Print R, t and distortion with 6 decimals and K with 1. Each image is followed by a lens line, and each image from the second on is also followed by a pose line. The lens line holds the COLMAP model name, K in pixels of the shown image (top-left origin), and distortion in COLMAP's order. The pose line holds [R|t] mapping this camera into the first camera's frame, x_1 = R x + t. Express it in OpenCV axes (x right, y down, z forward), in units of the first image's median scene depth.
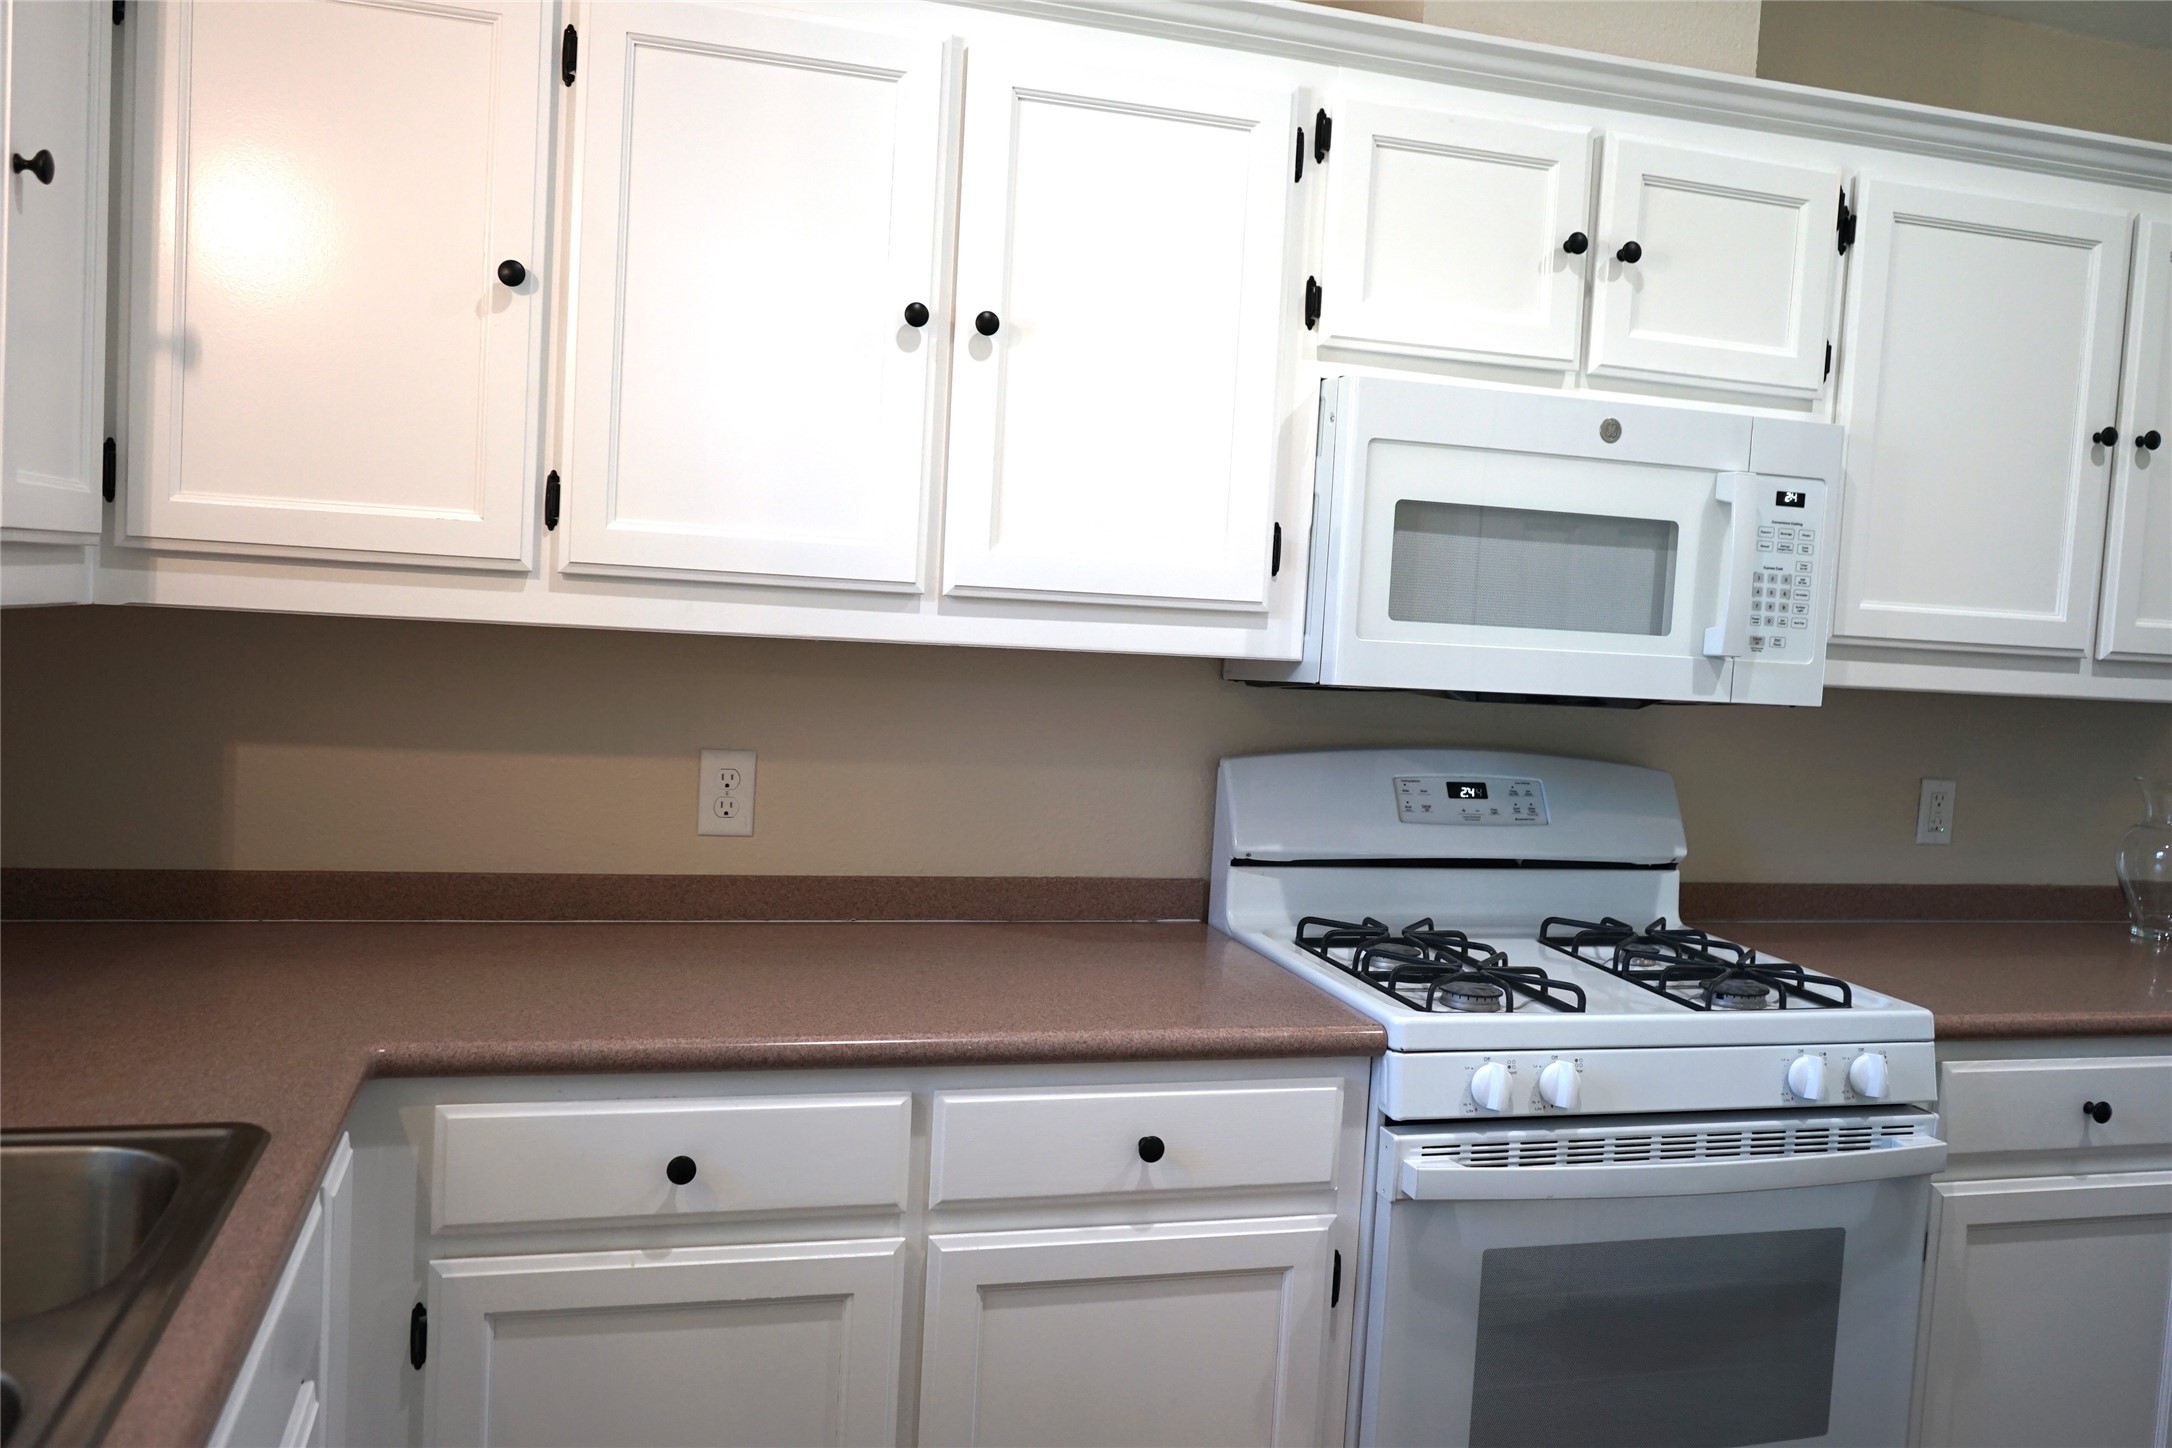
lens RADIAL K [[1736.0, 0, 1093.8], [0, 1736.0, 722.1], [0, 0, 1]] dist [-0.004469, 0.006079]
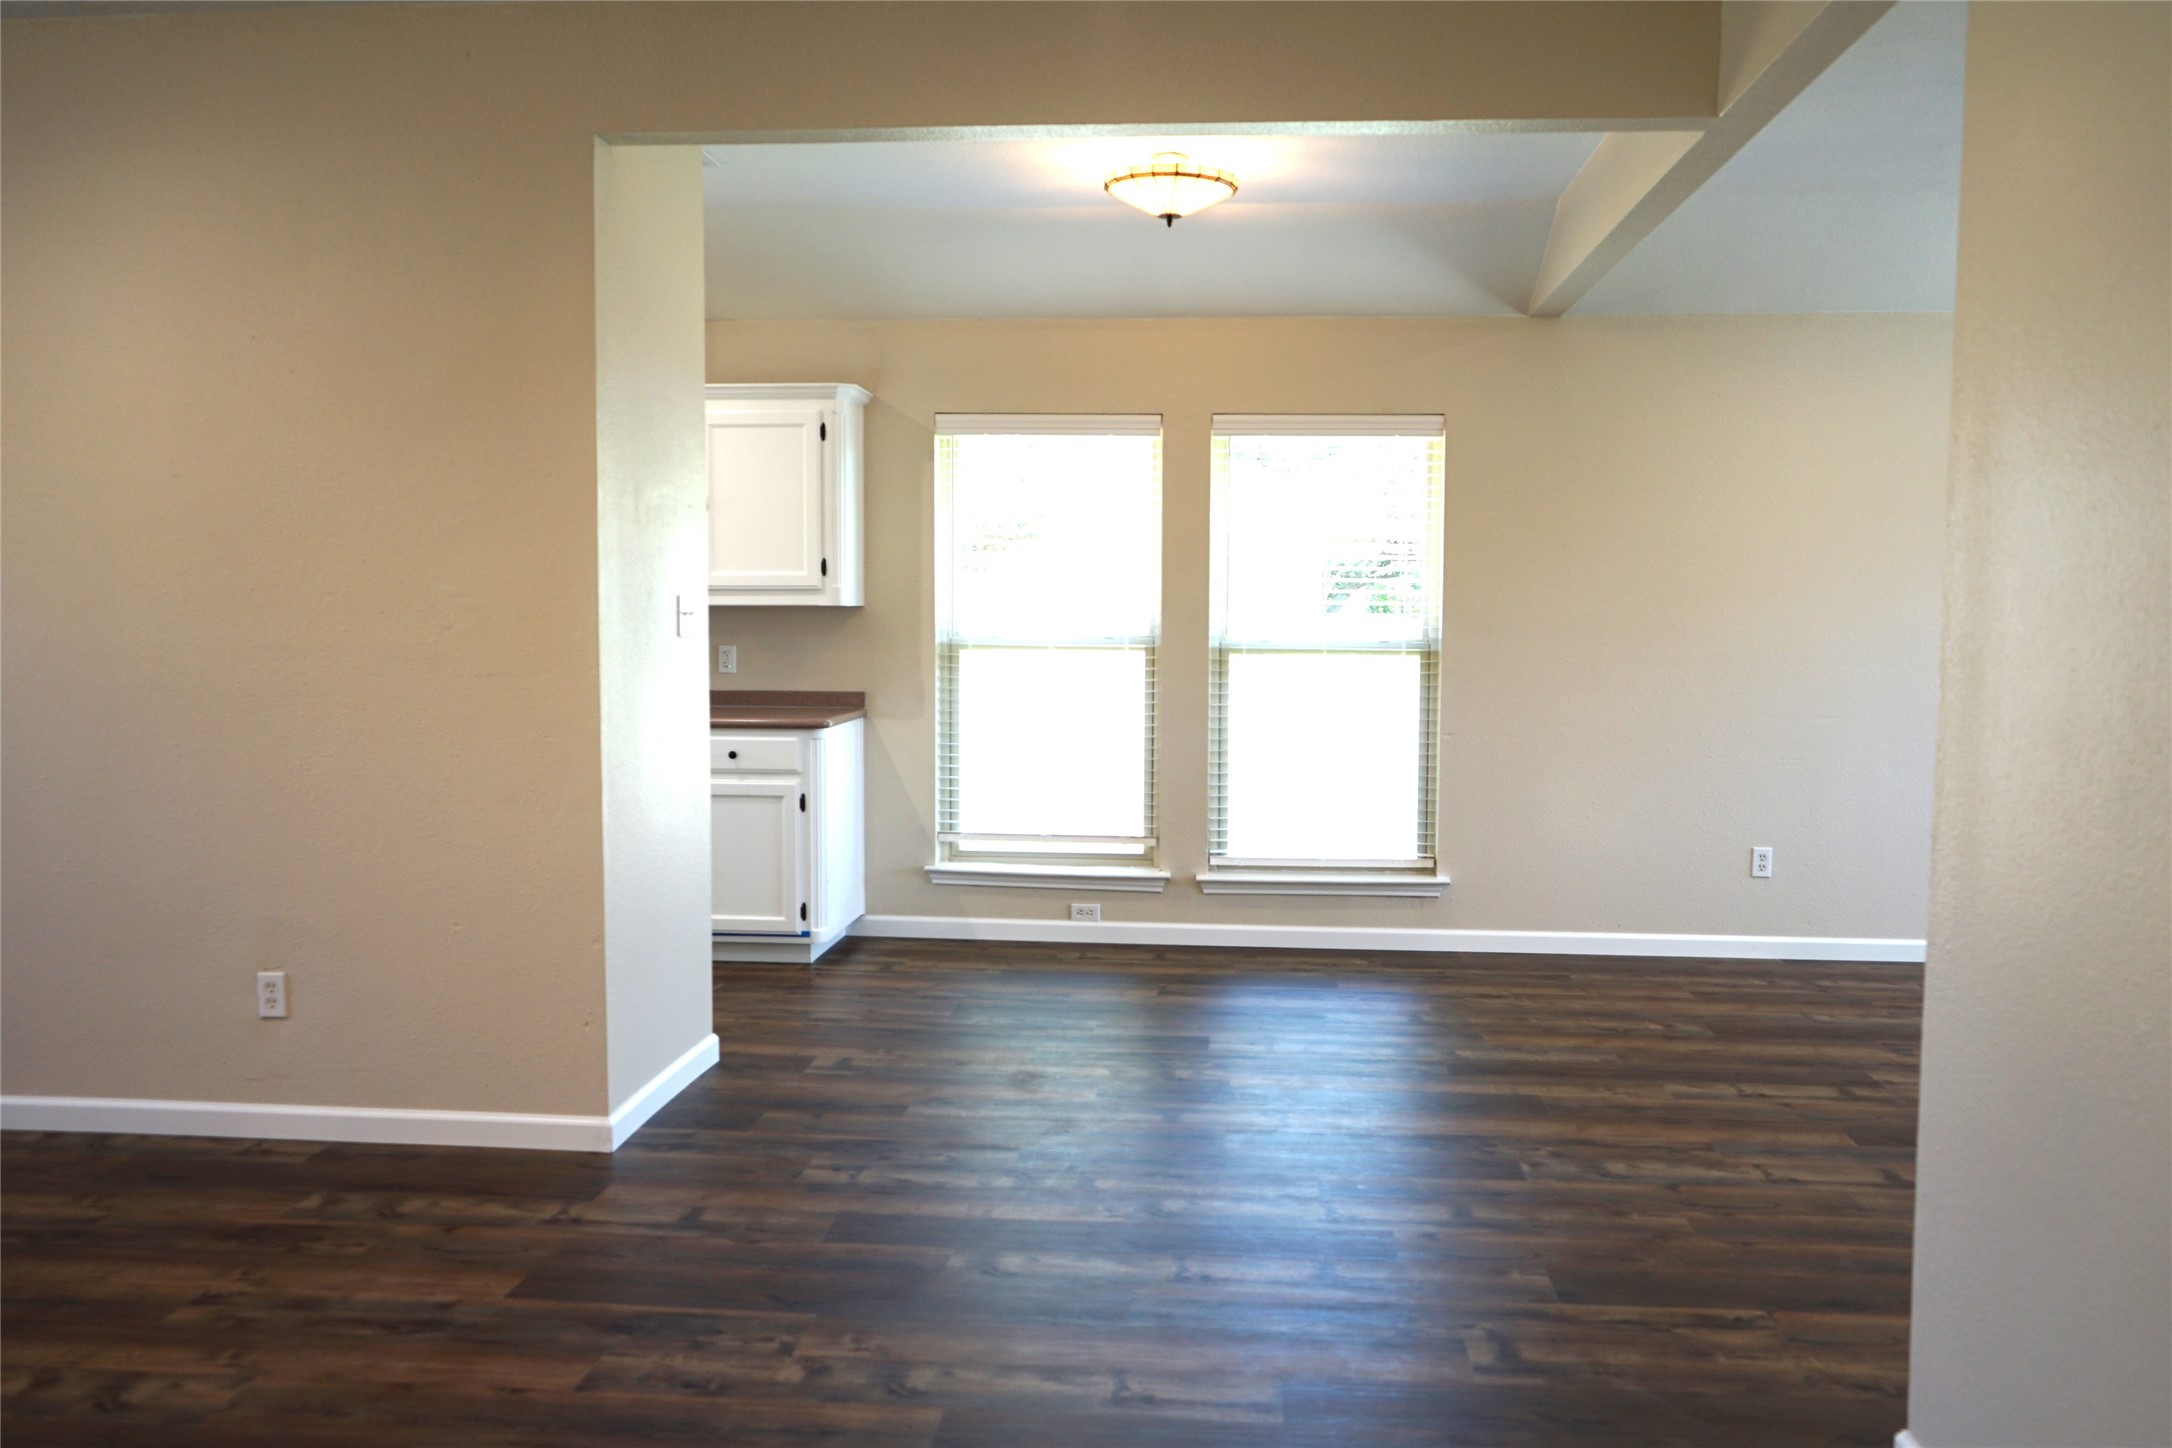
lens RADIAL K [[1741.4, 0, 1096.4], [0, 1741.4, 718.3], [0, 0, 1]] dist [0.000845, 0.006961]
pose [[0.930522, -0.028455, -0.365128, 2.238663], [0.025814, 0.999593, -0.012112, 0.215186], [0.365325, 0.001845, 0.930878, -1.239358]]
